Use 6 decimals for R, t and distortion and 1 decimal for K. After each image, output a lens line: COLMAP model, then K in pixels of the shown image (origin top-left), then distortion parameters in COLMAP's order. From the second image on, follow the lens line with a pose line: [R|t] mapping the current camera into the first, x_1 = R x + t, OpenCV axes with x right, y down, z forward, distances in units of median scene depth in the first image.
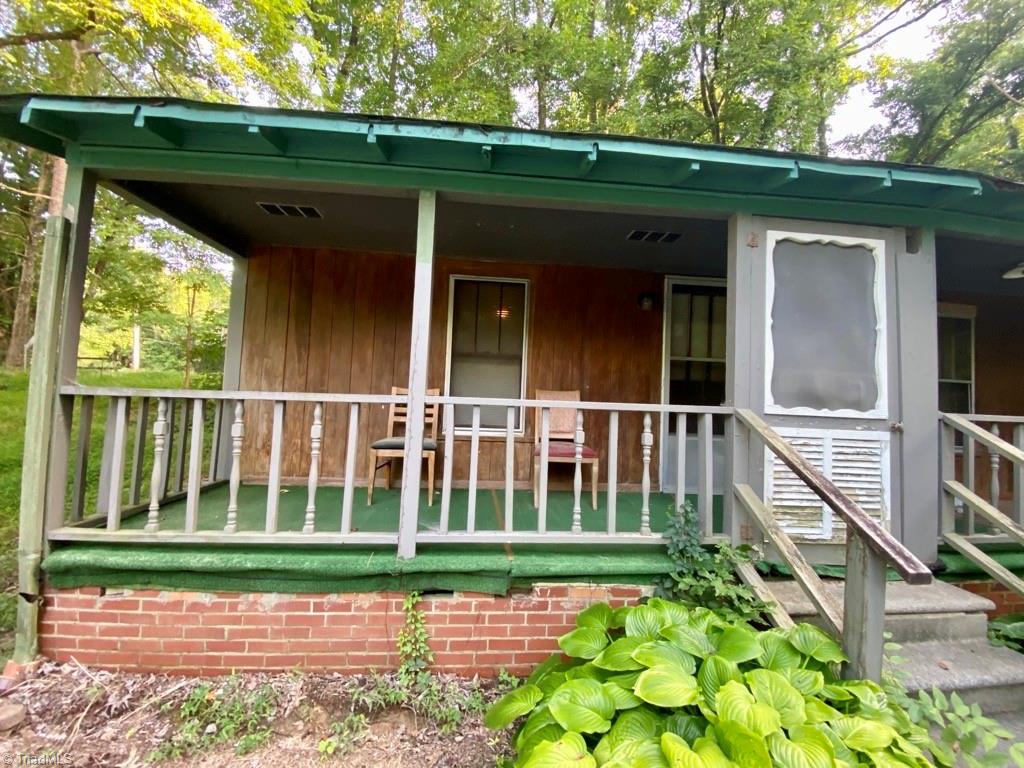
lens RADIAL K [[424.8, 0, 504.2], [0, 424.8, 383.4], [0, 0, 1]] dist [0.002195, -0.012613]
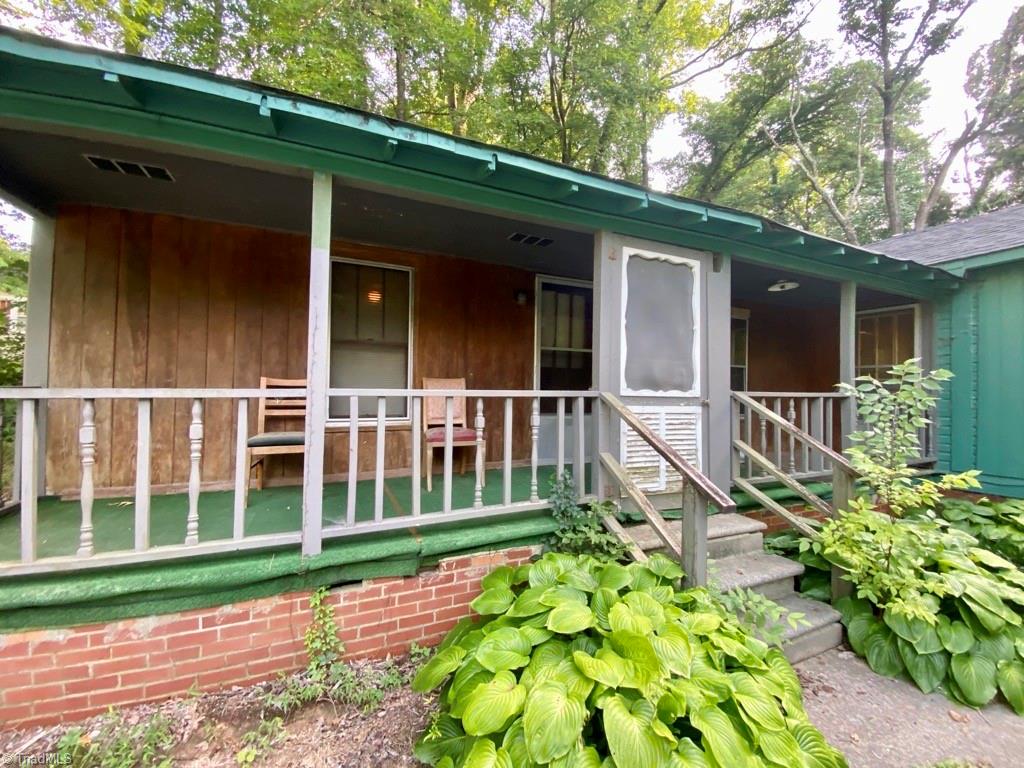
lens RADIAL K [[422.3, 0, 512.0], [0, 422.3, 384.0], [0, 0, 1]] dist [0.018766, -0.022668]
pose [[0.939086, -0.021286, 0.343023, -0.121215], [0.007594, 0.999122, 0.041210, -0.017658], [-0.343598, -0.036094, 0.938423, -0.057950]]
